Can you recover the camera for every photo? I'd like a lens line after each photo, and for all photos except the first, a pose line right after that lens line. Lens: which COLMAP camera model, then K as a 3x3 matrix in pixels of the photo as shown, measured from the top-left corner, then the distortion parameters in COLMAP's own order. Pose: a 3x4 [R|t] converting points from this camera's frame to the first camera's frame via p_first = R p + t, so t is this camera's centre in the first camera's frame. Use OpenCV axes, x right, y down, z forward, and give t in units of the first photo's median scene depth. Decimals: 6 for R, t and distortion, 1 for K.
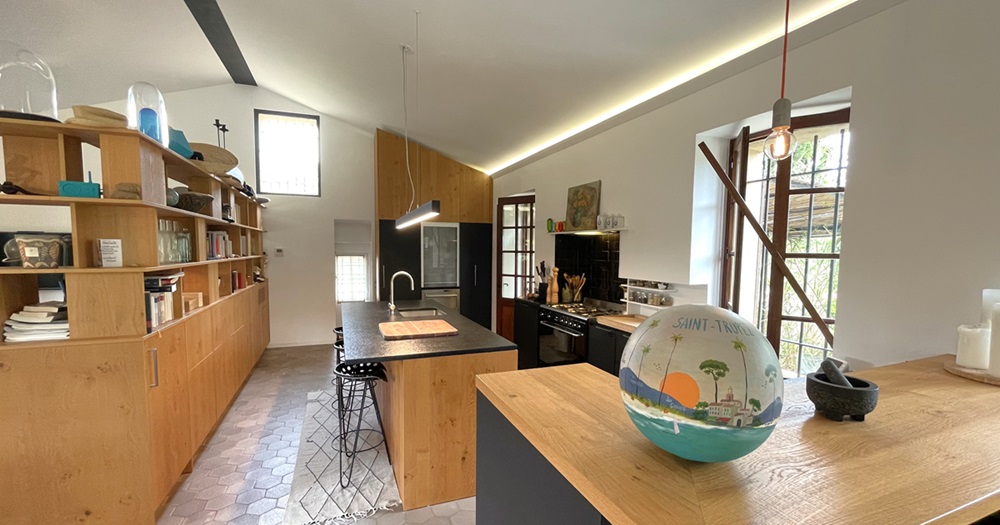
lens RADIAL K [[403.3, 0, 501.0], [0, 403.3, 277.9], [0, 0, 1]] dist [-0.000909, -0.000344]
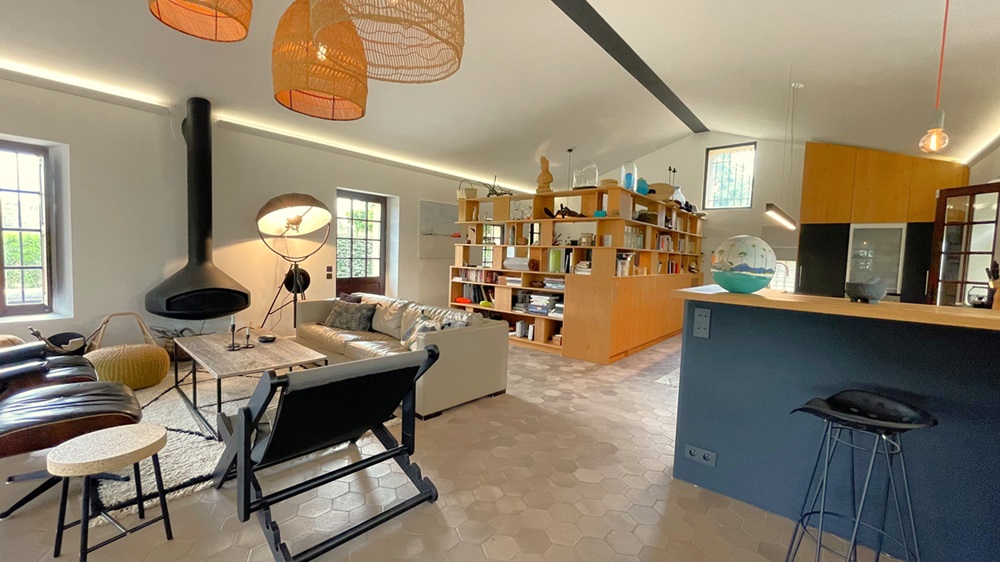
lens RADIAL K [[412.7, 0, 500.0], [0, 412.7, 281.0], [0, 0, 1]] dist [-0.000230, -0.000045]
pose [[0.471214, 0.064257, -0.879675, 0.480888], [-0.097250, 0.995047, 0.020590, 0.103252], [0.876641, 0.075846, 0.475129, -0.369927]]
